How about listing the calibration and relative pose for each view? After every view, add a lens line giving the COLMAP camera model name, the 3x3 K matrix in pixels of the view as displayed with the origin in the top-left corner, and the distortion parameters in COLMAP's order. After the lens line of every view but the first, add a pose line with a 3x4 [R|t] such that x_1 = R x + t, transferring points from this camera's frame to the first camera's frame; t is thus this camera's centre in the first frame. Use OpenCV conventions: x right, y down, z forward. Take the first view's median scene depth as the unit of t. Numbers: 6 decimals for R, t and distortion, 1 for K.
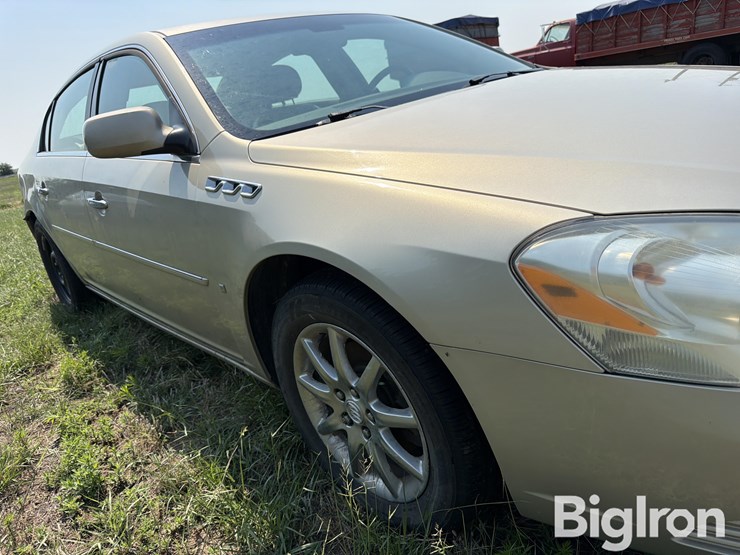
lens RADIAL K [[530.9, 0, 376.3], [0, 530.9, 275.5], [0, 0, 1]] dist [0.017193, -0.015039]
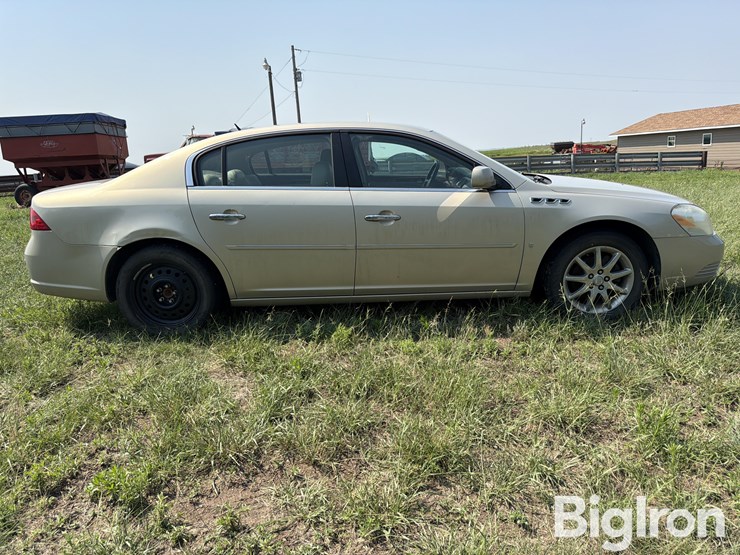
lens RADIAL K [[530.9, 0, 365.9], [0, 530.9, 274.7], [0, 0, 1]] dist [0.017193, -0.015039]
pose [[0.691286, -0.017312, 0.722374, -2.622688], [0.156163, 0.979666, -0.125964, 0.351057], [-0.705504, 0.199885, 0.679933, -0.042929]]
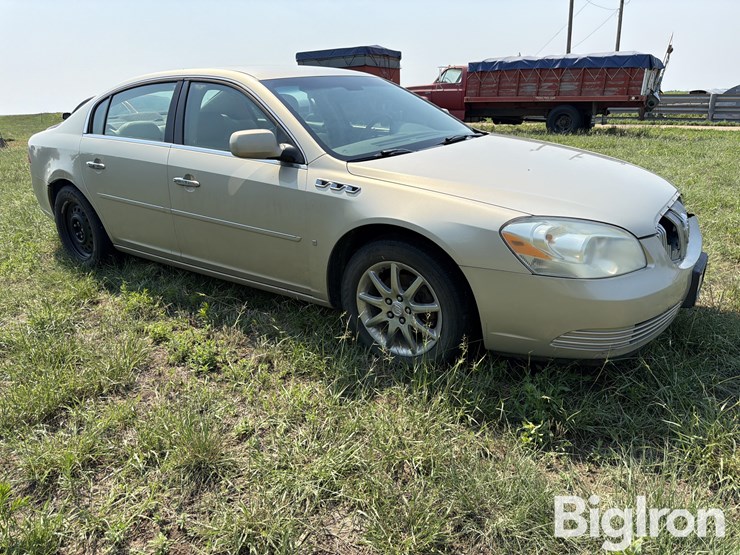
lens RADIAL K [[530.9, 0, 367.5], [0, 530.9, 278.8], [0, 0, 1]] dist [0.017193, -0.015039]
pose [[0.972706, 0.079958, 0.217828, -0.520054], [-0.077389, 0.996794, -0.020310, 0.174117], [-0.218753, 0.002898, 0.975776, -0.775225]]
